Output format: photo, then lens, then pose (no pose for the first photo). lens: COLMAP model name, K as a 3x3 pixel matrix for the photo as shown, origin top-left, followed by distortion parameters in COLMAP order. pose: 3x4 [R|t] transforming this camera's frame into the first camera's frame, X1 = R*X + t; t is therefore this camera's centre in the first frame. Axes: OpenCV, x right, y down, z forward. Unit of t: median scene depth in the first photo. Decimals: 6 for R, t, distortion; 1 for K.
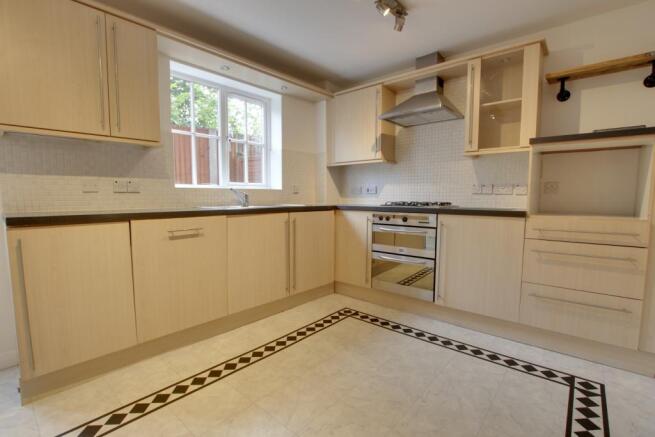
lens RADIAL K [[304.9, 0, 327.5], [0, 304.9, 218.5], [0, 0, 1]] dist [-0.033097, 0.000487]
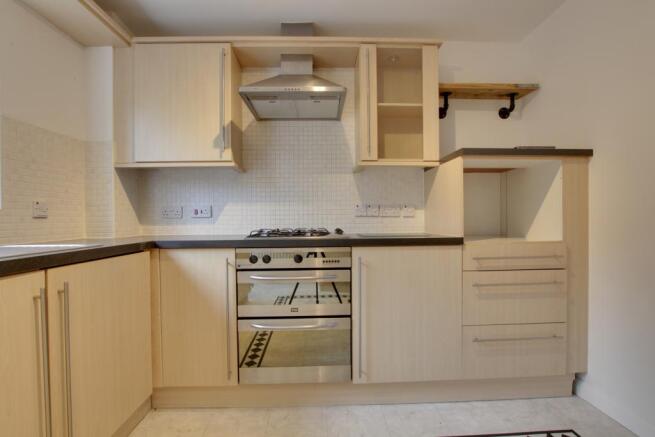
lens RADIAL K [[304.9, 0, 327.5], [0, 304.9, 218.5], [0, 0, 1]] dist [-0.033097, 0.000487]
pose [[0.731944, -0.009979, 0.681292, -0.116394], [0.061661, 0.996760, -0.051646, -0.040850], [-0.678569, 0.079811, 0.730187, 0.485346]]
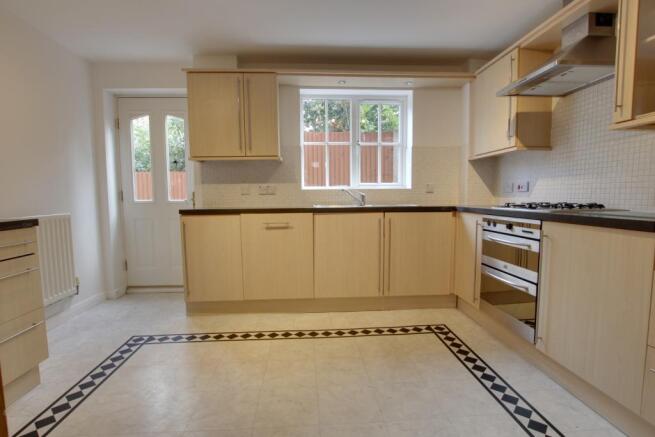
lens RADIAL K [[327.5, 0, 327.5], [0, 327.5, 218.5], [0, 0, 1]] dist [-0.039559, 0.000091]
pose [[0.701312, 0.042144, -0.711607, 0.486821], [-0.041920, 0.998962, 0.017849, -0.010822], [0.711621, 0.017313, 0.702351, 0.114897]]
